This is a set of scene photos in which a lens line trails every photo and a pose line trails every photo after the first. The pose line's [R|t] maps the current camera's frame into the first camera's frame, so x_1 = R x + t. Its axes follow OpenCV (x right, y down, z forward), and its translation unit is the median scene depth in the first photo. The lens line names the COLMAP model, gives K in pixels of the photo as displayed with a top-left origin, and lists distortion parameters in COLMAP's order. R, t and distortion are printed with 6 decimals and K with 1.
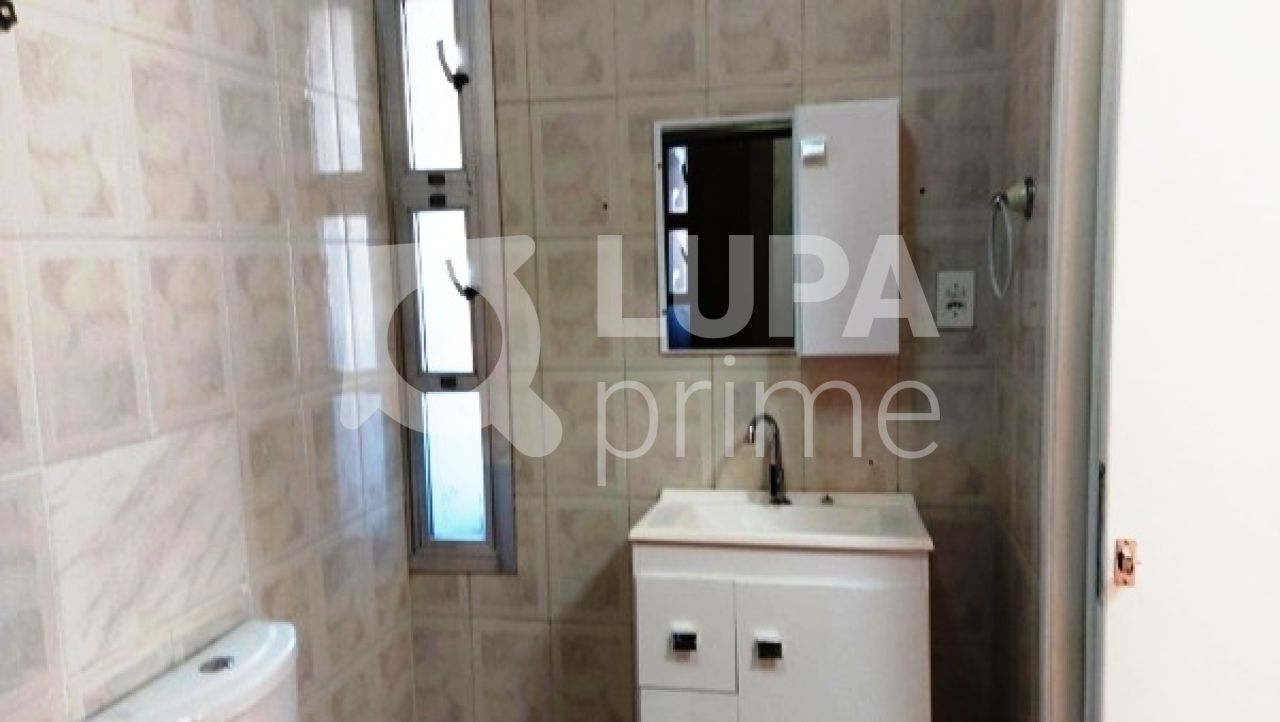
lens RADIAL K [[923.2, 0, 659.7], [0, 923.2, 367.0], [0, 0, 1]] dist [0.112338, -0.159370]
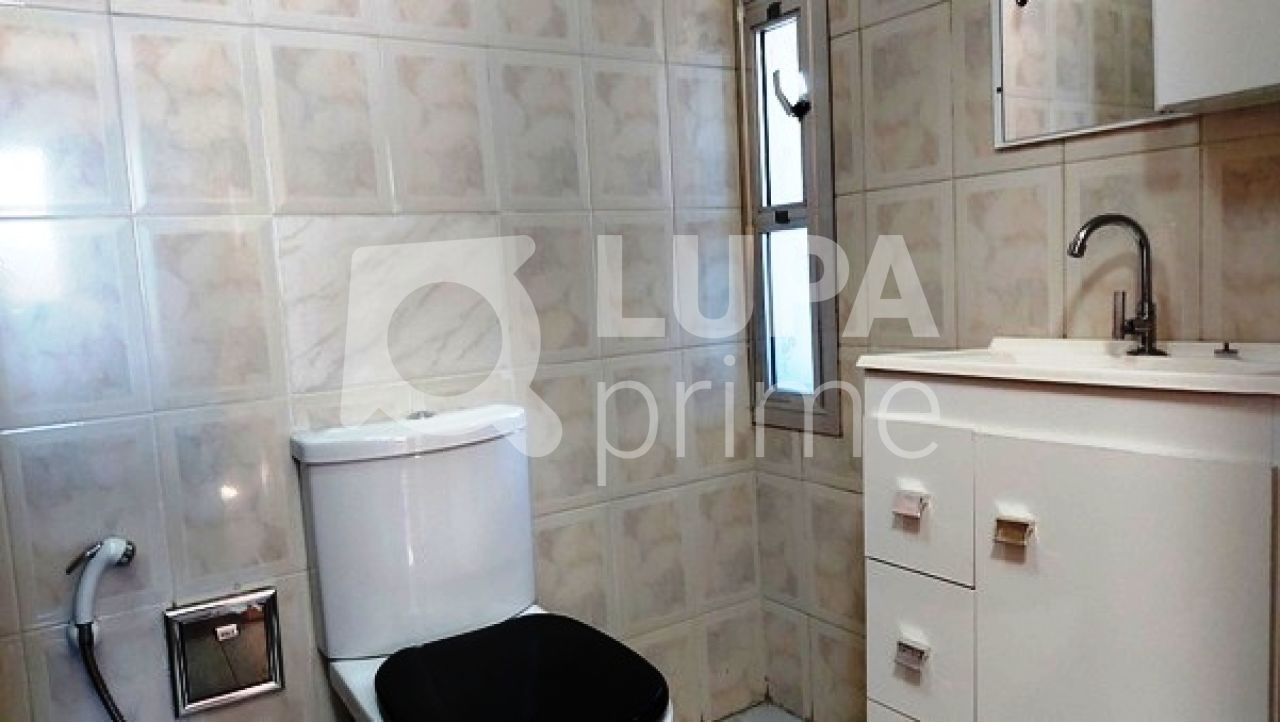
lens RADIAL K [[923.2, 0, 659.7], [0, 923.2, 367.0], [0, 0, 1]] dist [0.112338, -0.159370]
pose [[0.714319, 0.051911, -0.697893, 0.402012], [-0.039463, 0.998646, 0.033890, 0.168718], [0.698707, 0.003332, 0.715400, 0.329262]]
